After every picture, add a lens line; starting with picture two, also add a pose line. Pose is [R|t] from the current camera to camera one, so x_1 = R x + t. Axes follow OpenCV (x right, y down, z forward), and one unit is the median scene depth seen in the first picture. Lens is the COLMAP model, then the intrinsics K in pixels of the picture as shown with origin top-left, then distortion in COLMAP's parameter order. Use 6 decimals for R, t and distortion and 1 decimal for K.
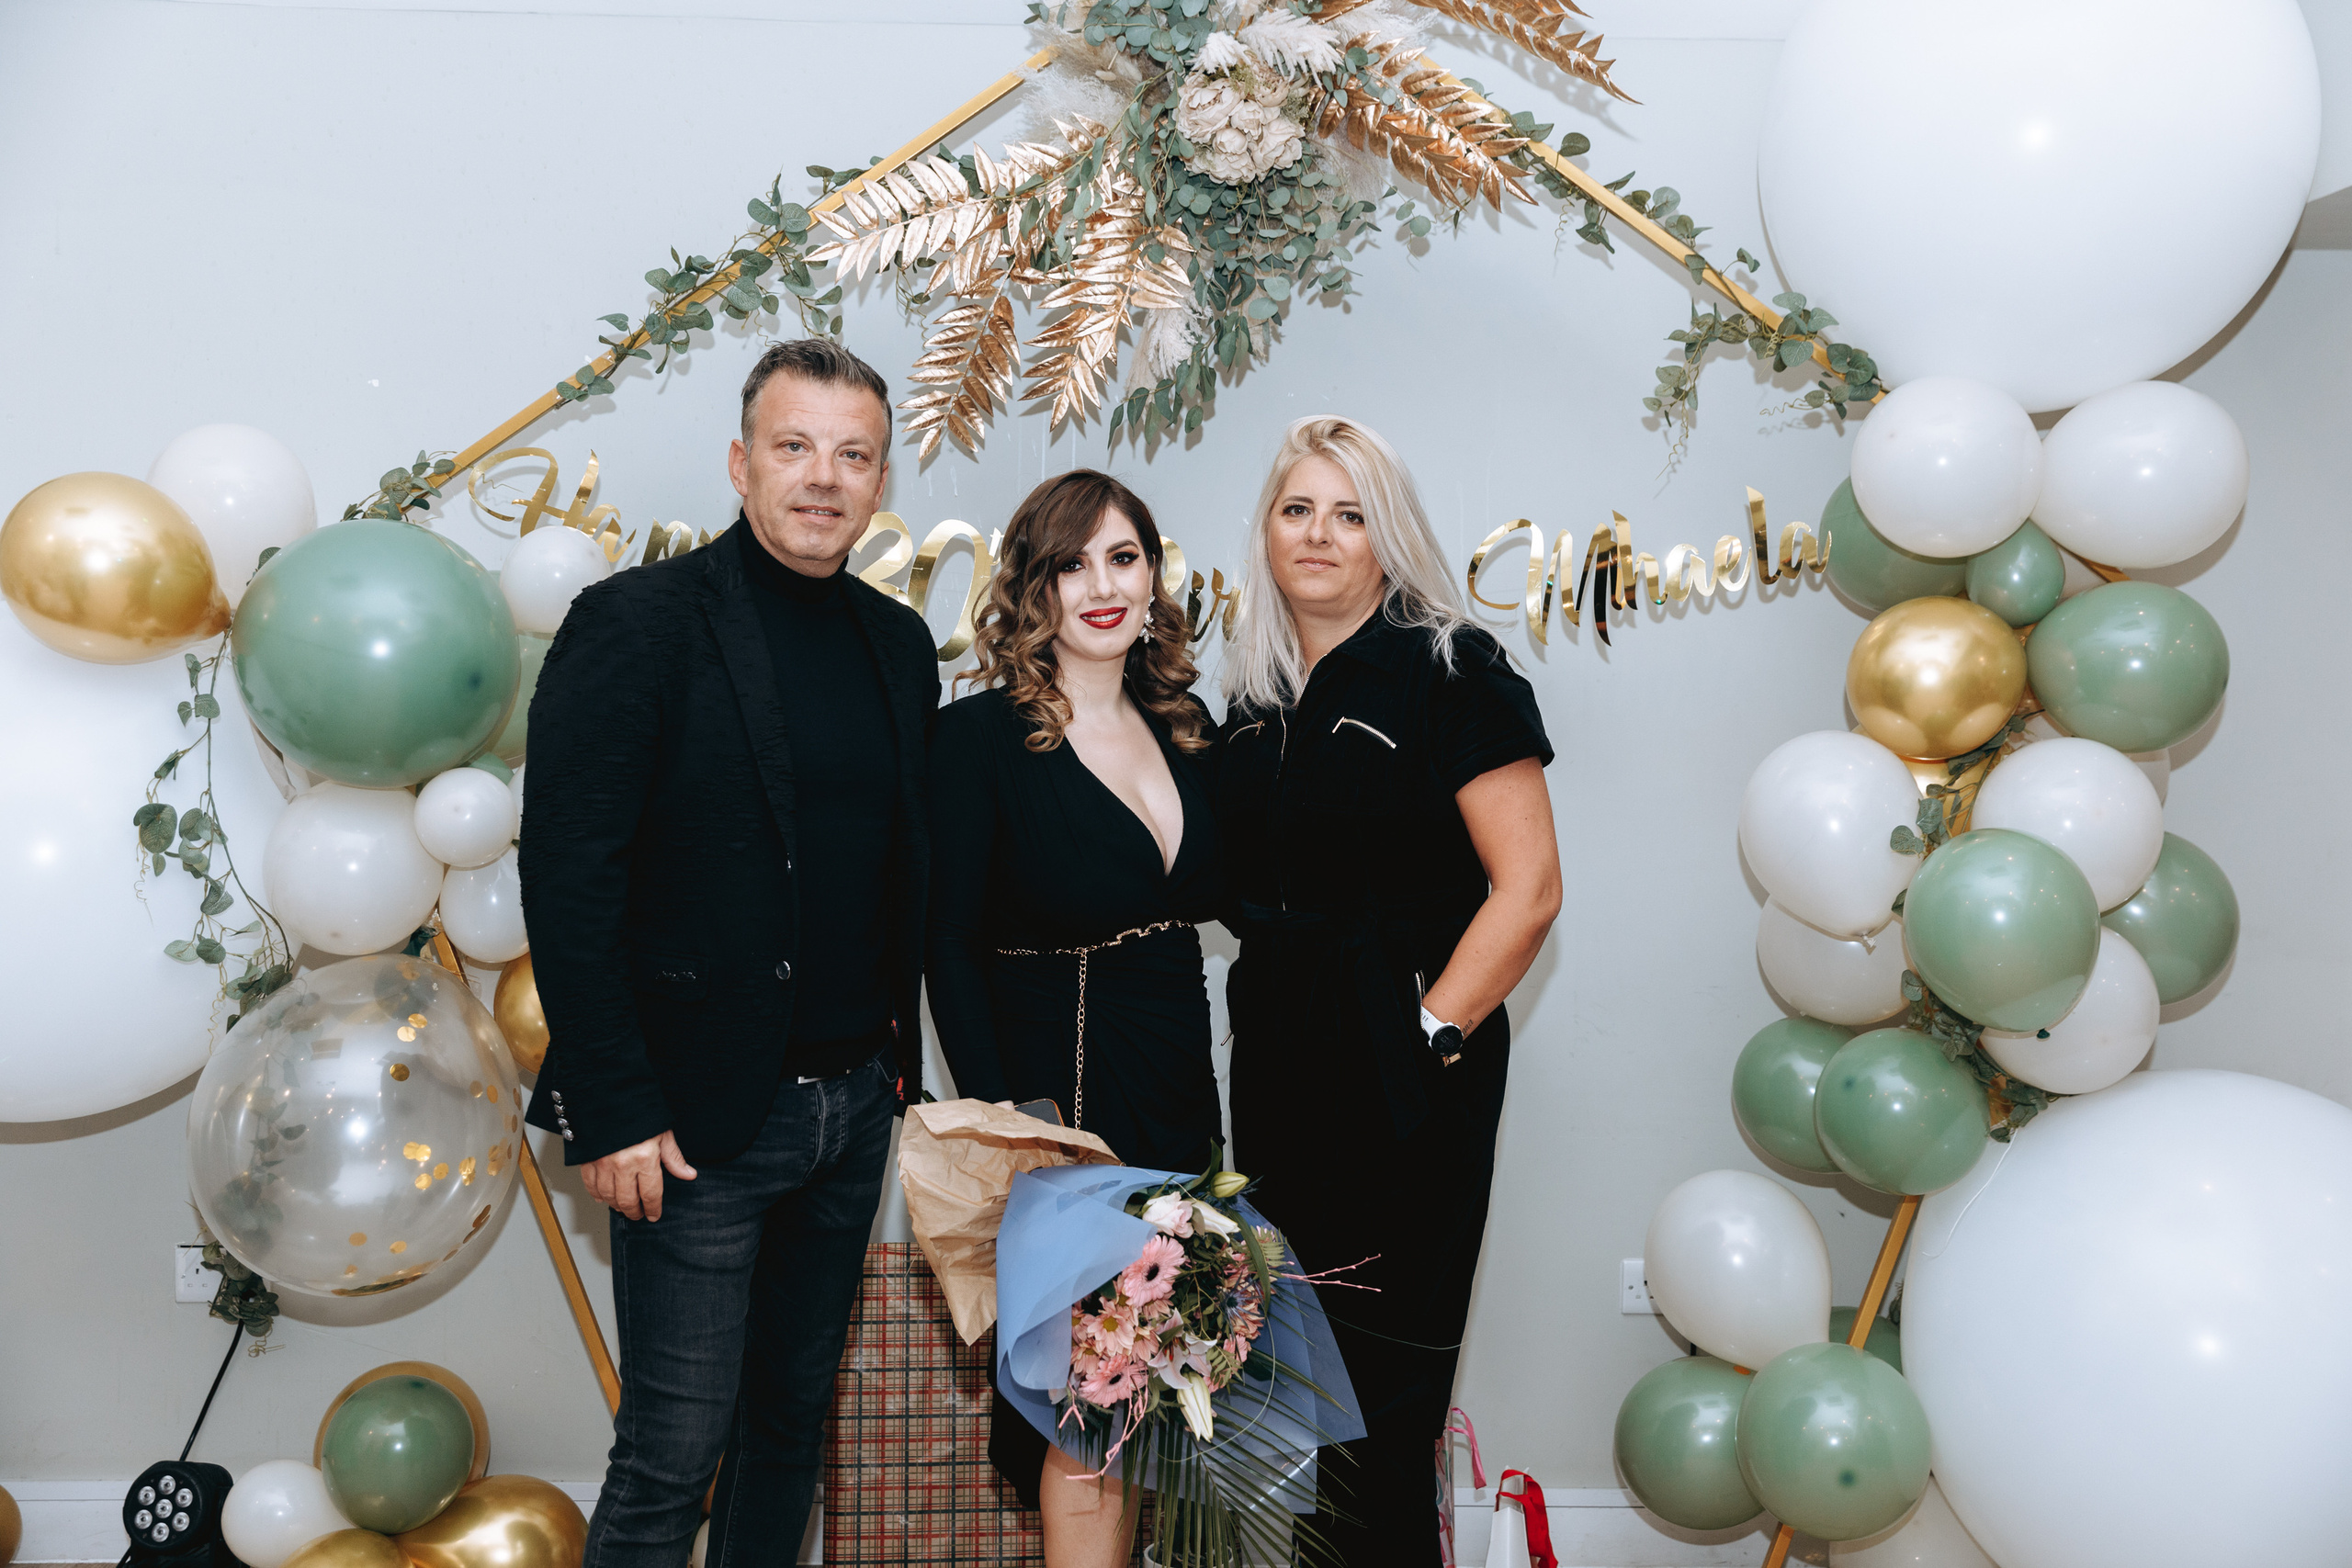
lens RADIAL K [[2575.6, 0, 1184.6], [0, 2575.6, 780.8], [0, 0, 1]] dist [0.033563, 0.000000]
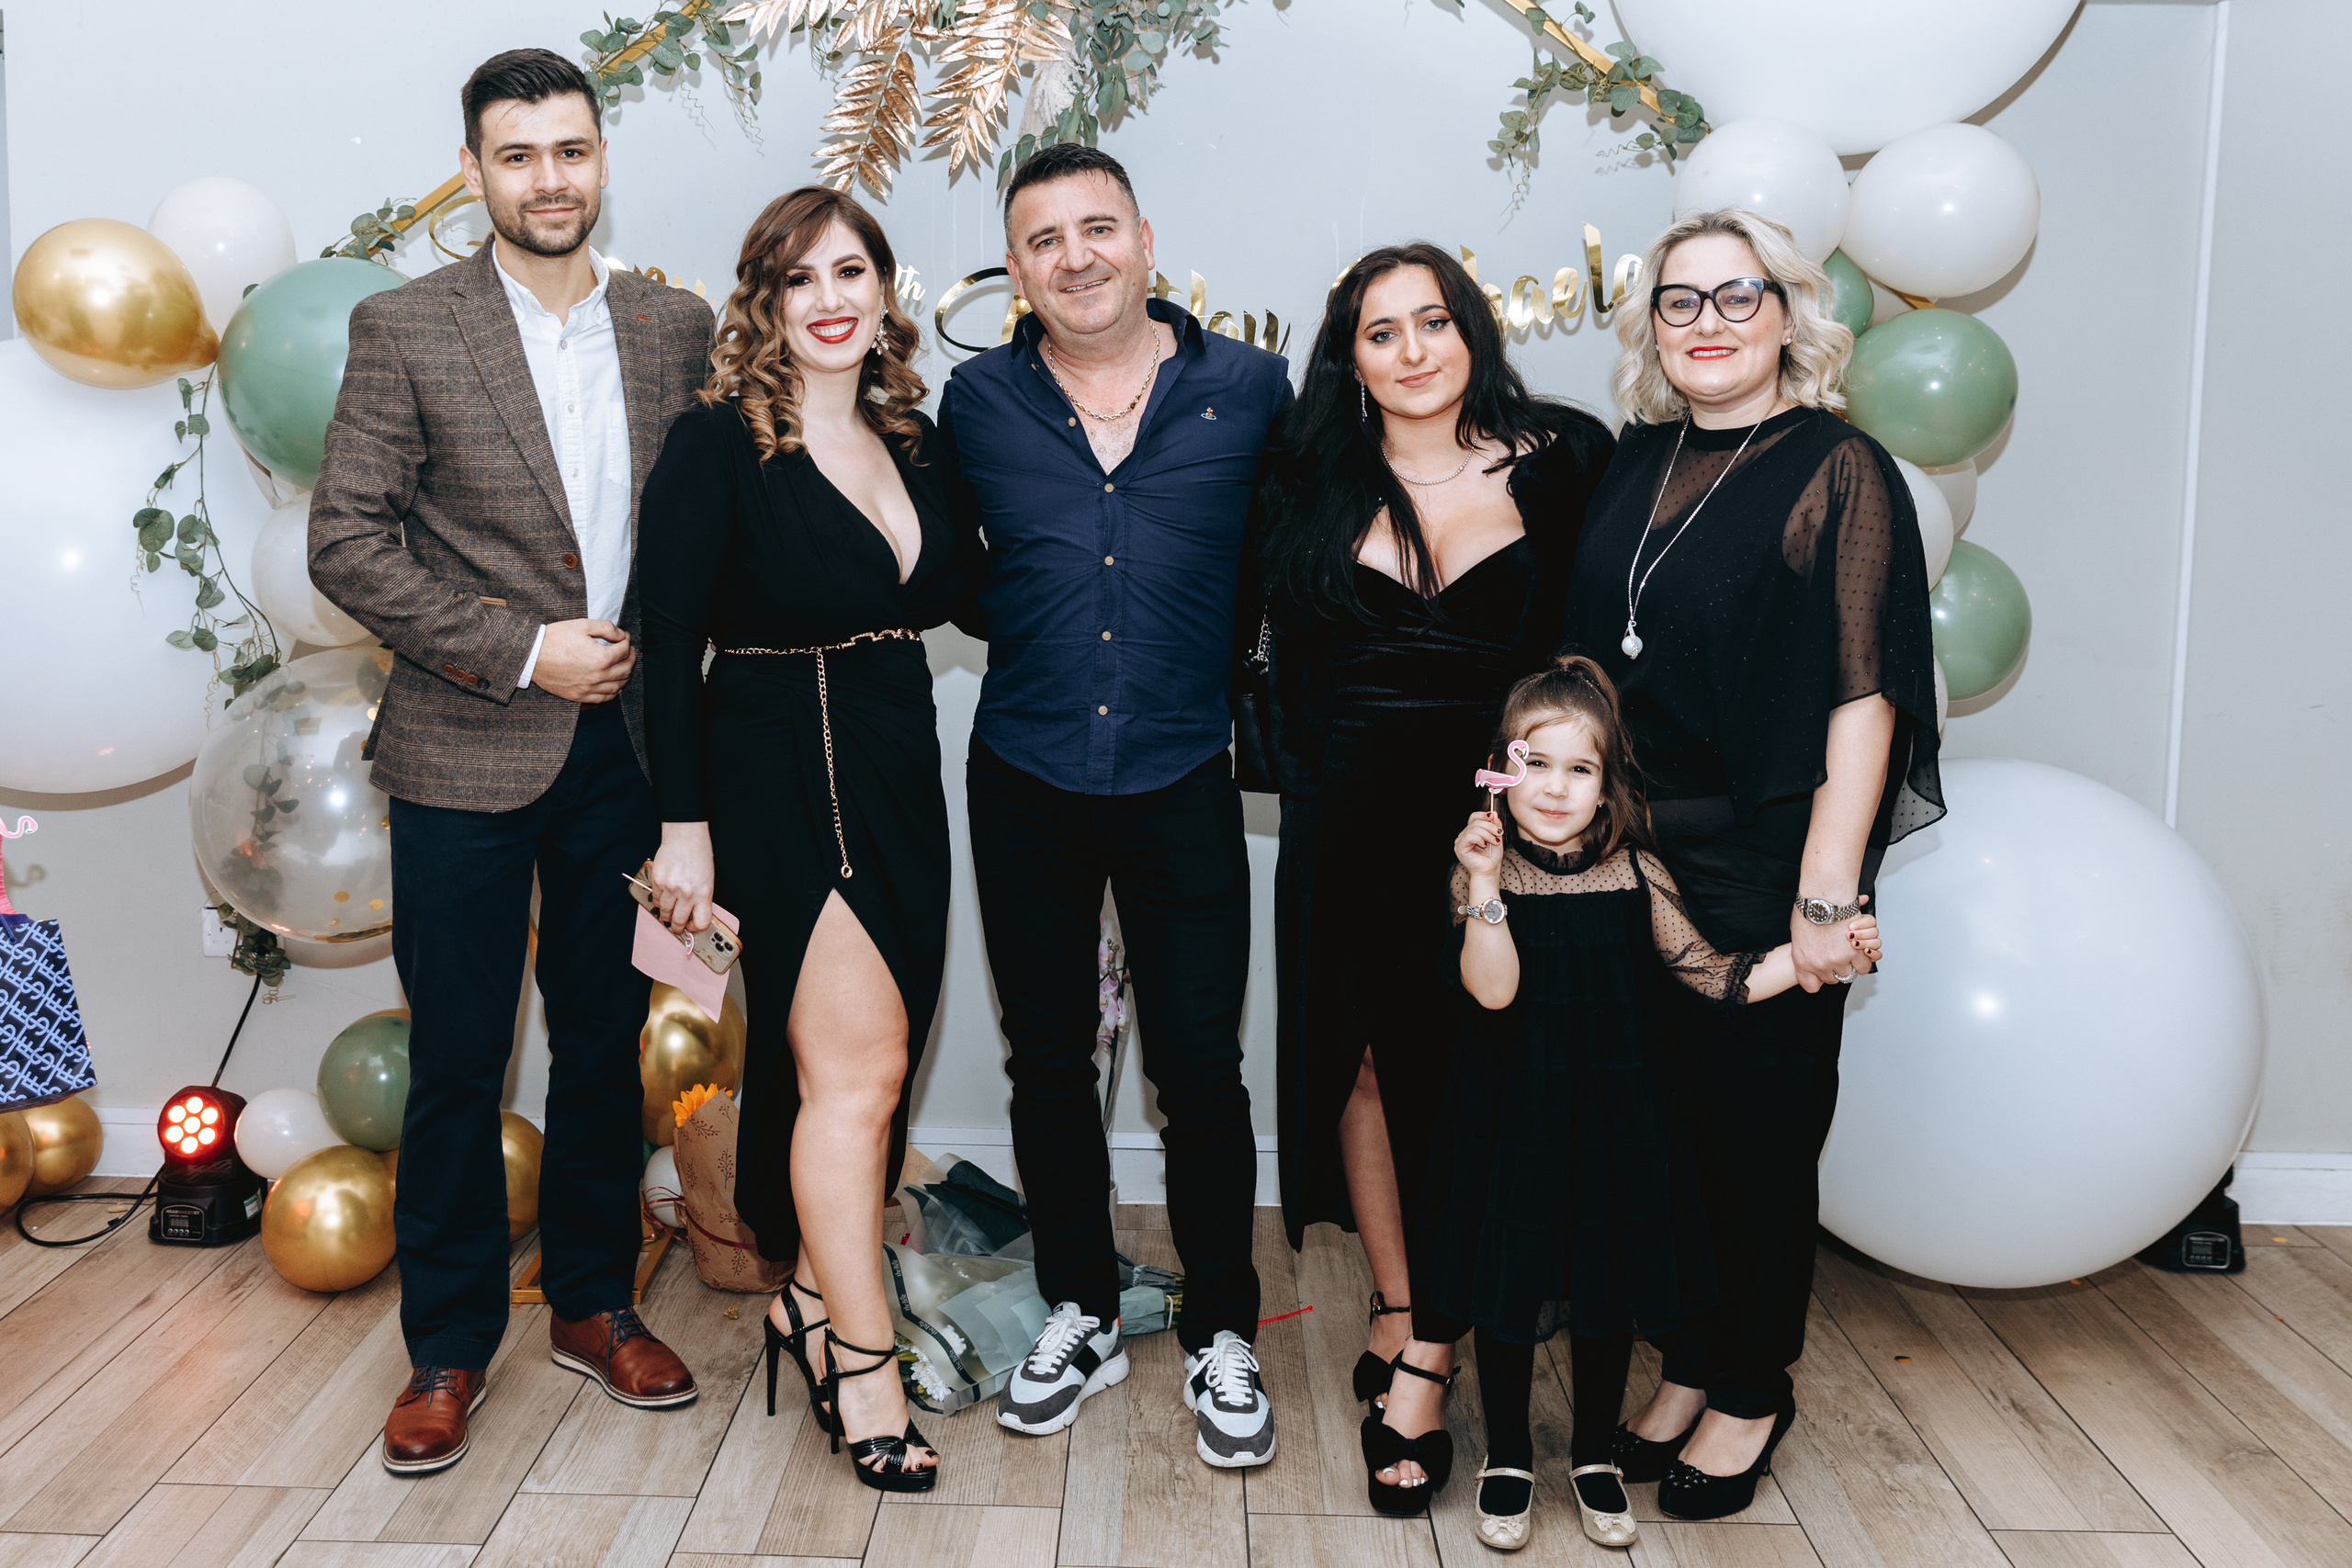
lens RADIAL K [[2477.4, 0, 1140.2], [0, 2477.4, 684.6], [0, 0, 1]] dist [-0.021476, 0.000000]
pose [[0.998599, 0.003970, -0.052762, 0.087713], [-0.001005, 0.998425, 0.056101, 0.022501], [0.052902, -0.055969, 0.997030, -0.061468]]
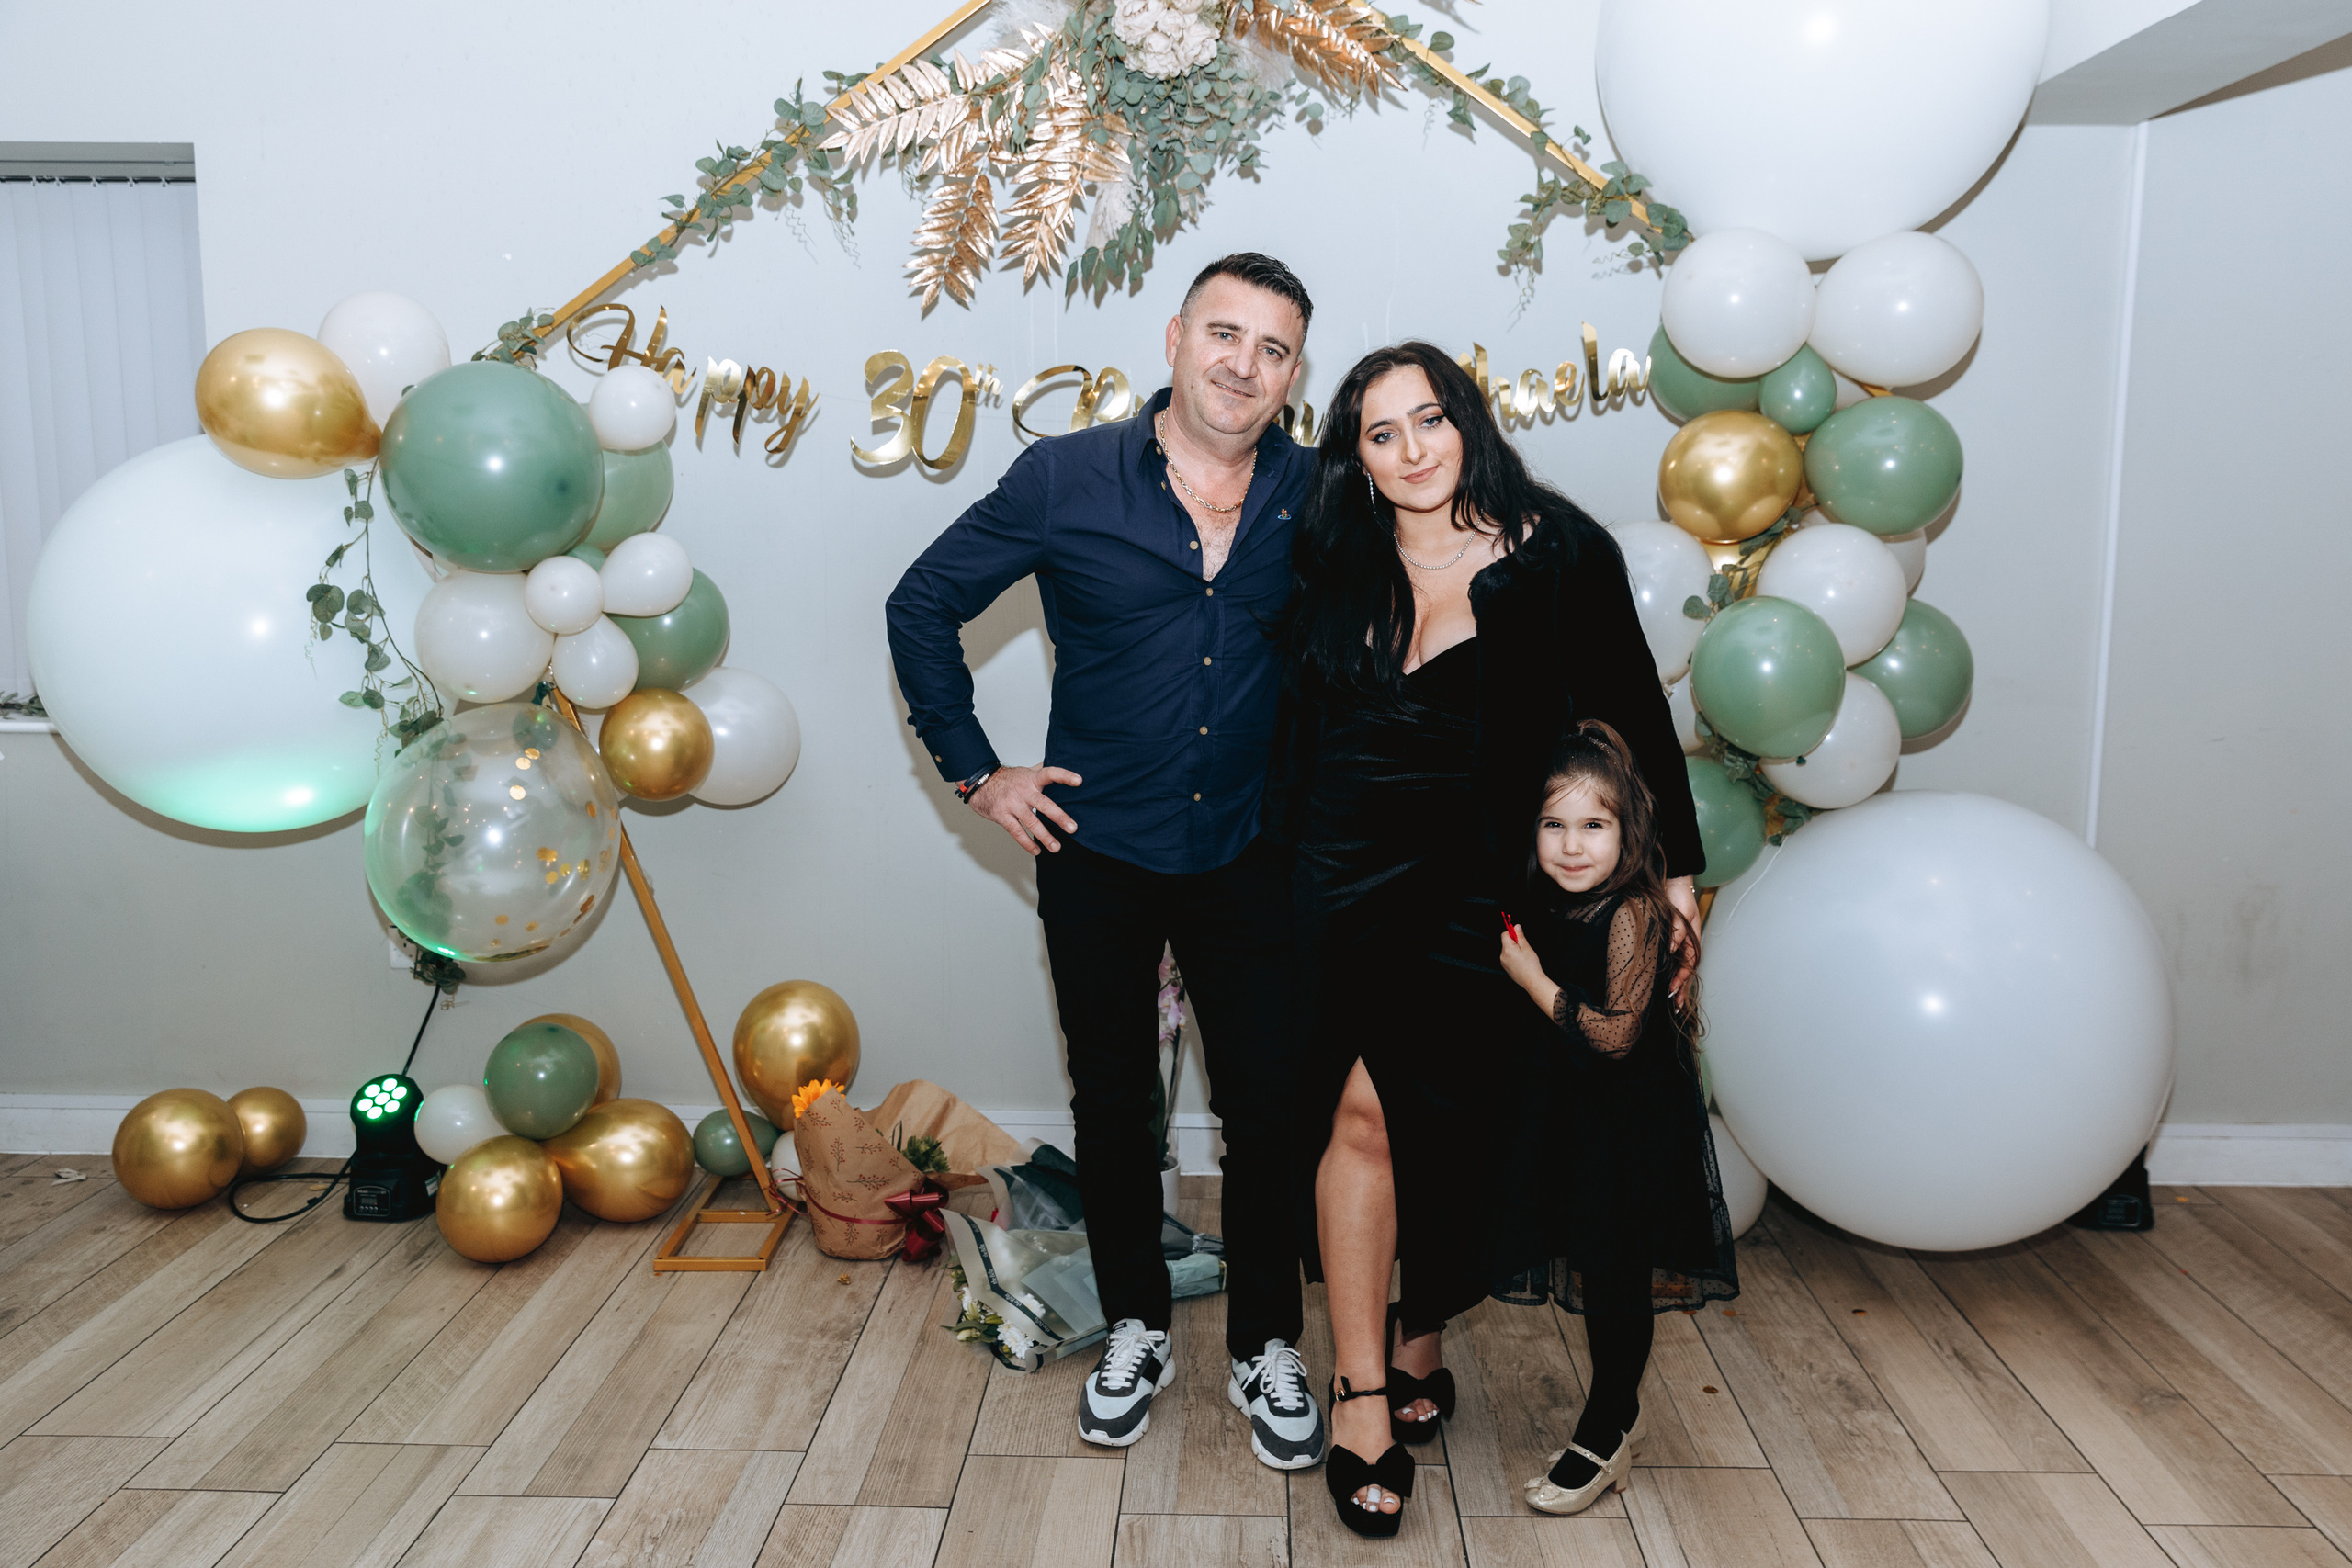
lens RADIAL K [[2031.0, 0, 1233.9], [0, 2031.0, 761.8], [0, 0, 1]] dist [-0.048616, 0.041072]
pose [[0.998784, -0.001718, -0.049261, 0.099643], [0.006031, 0.996144, 0.087531, 0.010342], [0.048921, -0.087721, 0.994943, 0.009145]]
